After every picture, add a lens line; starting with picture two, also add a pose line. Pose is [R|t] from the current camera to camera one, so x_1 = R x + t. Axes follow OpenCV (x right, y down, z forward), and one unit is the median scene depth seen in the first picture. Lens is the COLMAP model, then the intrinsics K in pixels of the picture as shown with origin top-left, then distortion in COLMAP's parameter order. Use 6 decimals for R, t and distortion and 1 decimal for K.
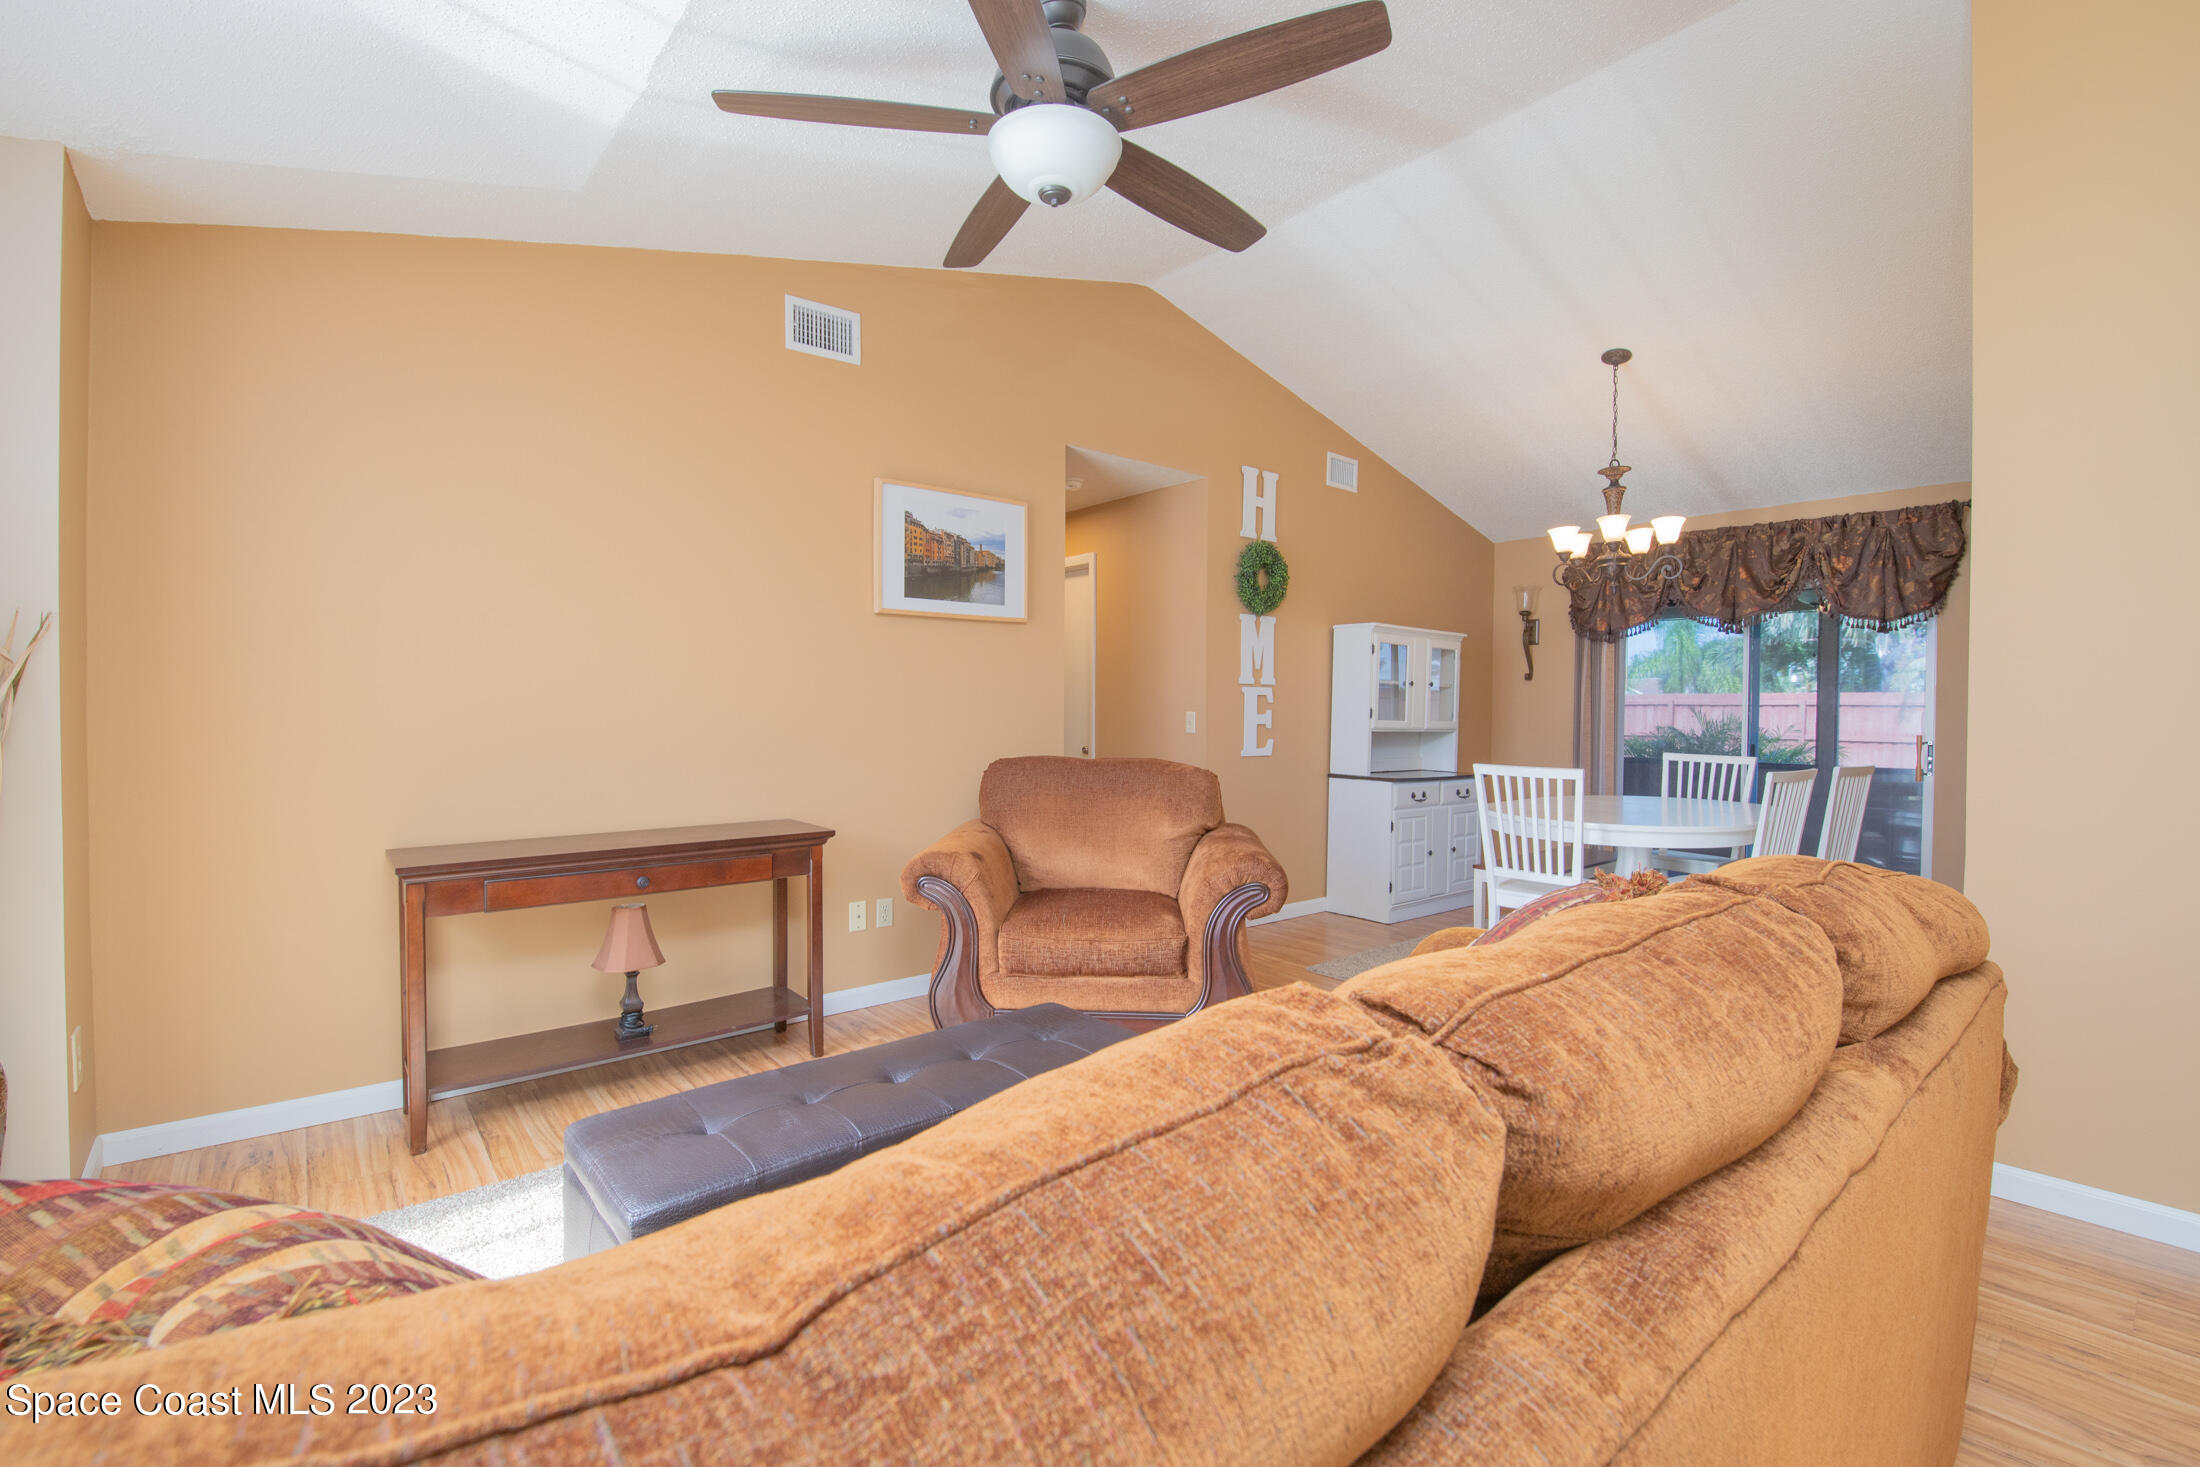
lens RADIAL K [[952.1, 0, 1101.6], [0, 952.1, 724.7], [0, 0, 1]] dist [0.000962, -0.000168]
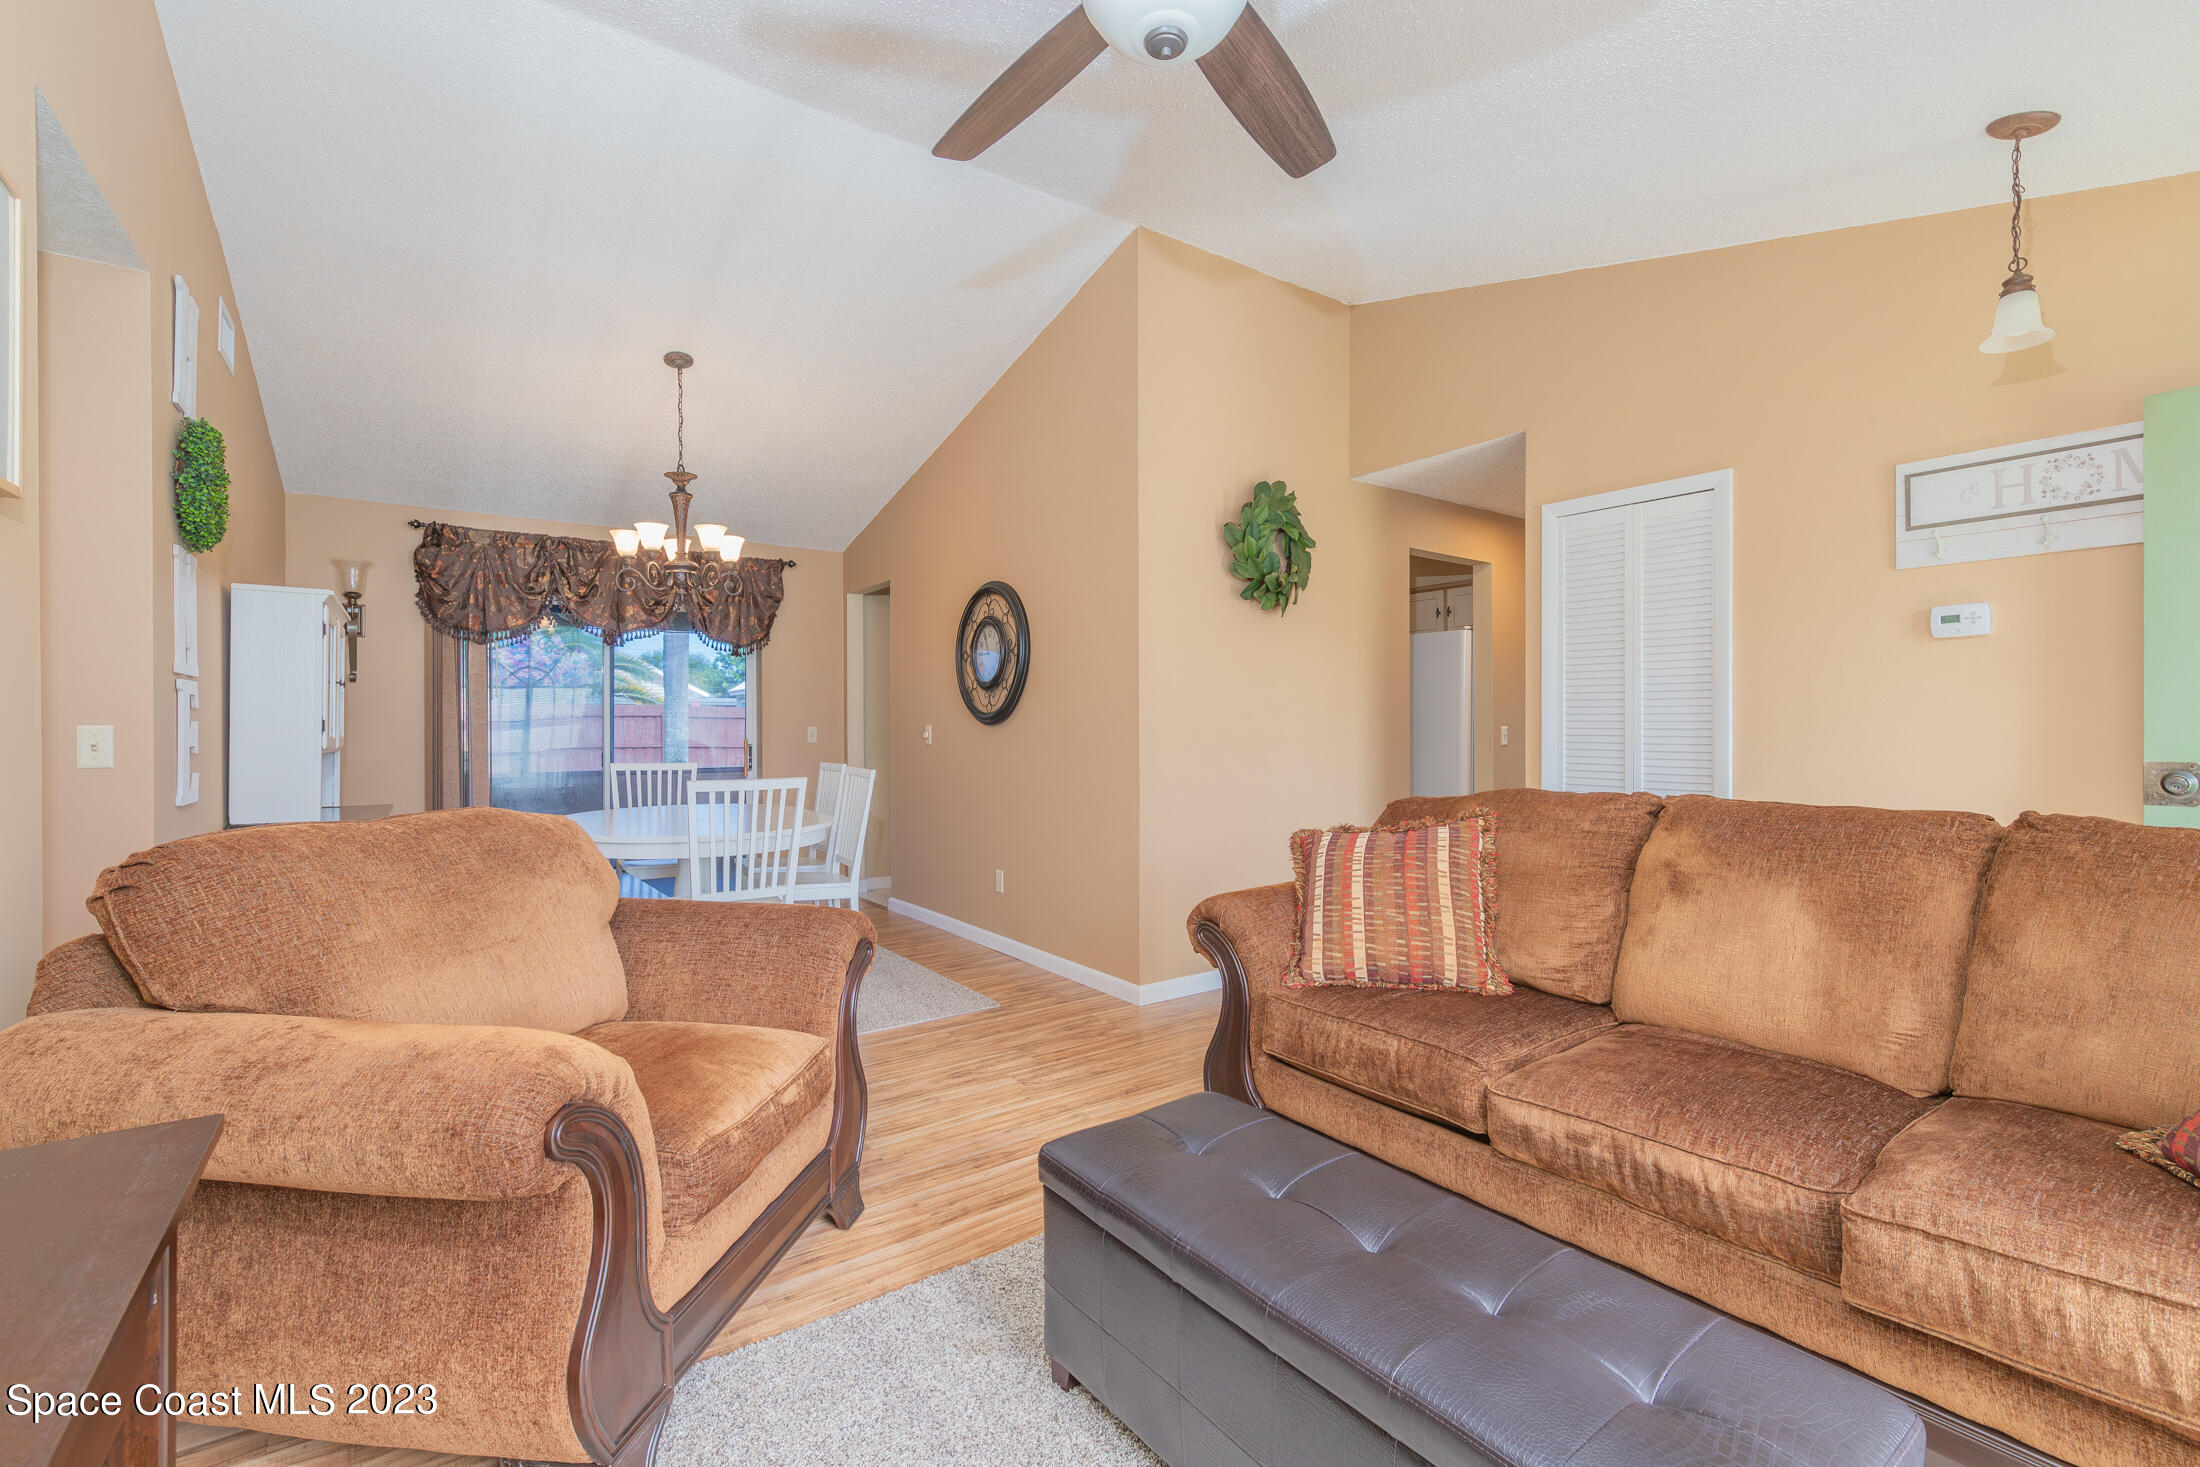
lens RADIAL K [[952.1, 0, 1093.4], [0, 952.1, 728.0], [0, 0, 1]] dist [0.000962, -0.000168]
pose [[0.093993, -0.005953, 0.995555, -0.342966], [0.015612, 0.999868, 0.004505, -0.004145], [-0.995450, 0.015119, 0.094073, 0.419582]]
